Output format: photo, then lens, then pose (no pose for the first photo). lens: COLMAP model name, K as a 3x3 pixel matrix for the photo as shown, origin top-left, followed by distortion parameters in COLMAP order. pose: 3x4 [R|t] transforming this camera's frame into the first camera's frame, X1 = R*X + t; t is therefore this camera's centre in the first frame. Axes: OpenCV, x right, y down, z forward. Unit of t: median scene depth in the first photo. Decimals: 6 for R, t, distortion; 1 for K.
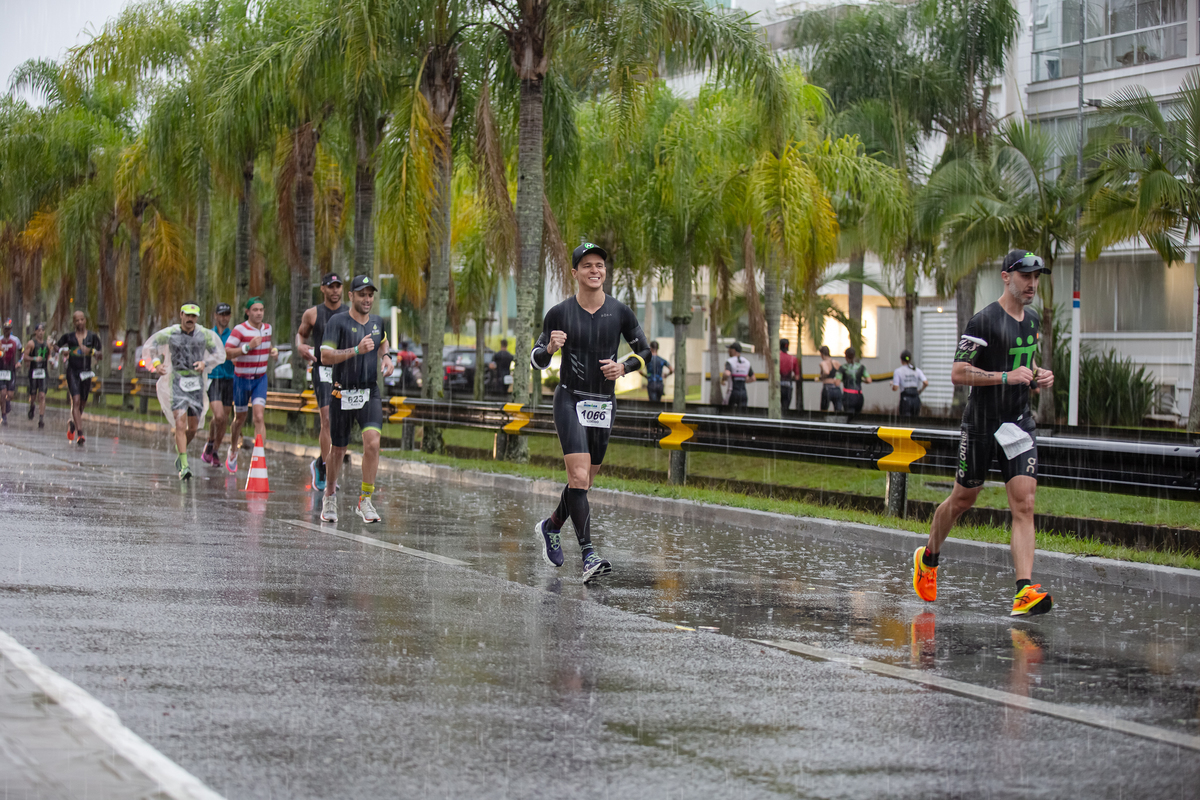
lens RADIAL K [[2355.8, 0, 600.0], [0, 2355.8, 400.0], [0, 0, 1]] dist [-0.175995, -0.485081]
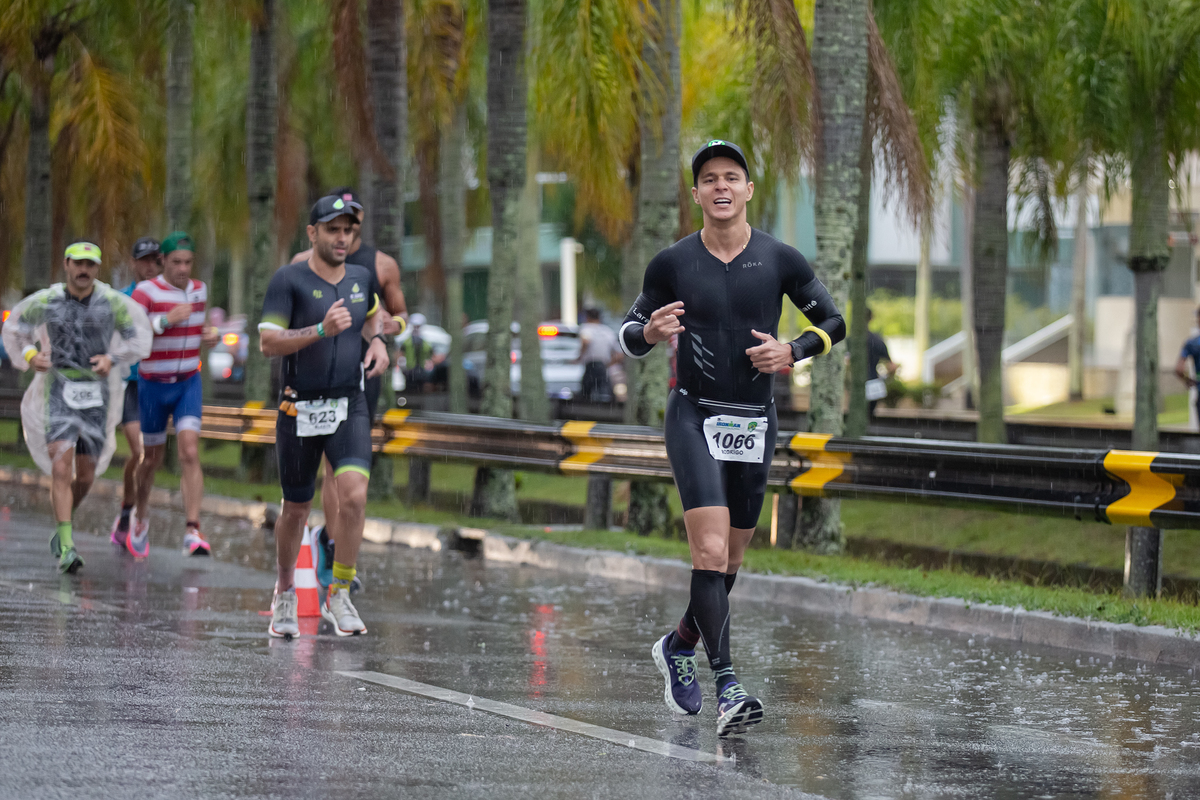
lens RADIAL K [[4132.6, 0, 600.0], [0, 4132.6, 400.0], [0, 0, 1]] dist [0.146567, -0.350473]
pose [[0.999468, -0.006461, -0.031974, -0.052948], [0.006349, 0.999973, -0.003620, -0.002795], [0.031997, 0.003415, 0.999482, 0.127614]]
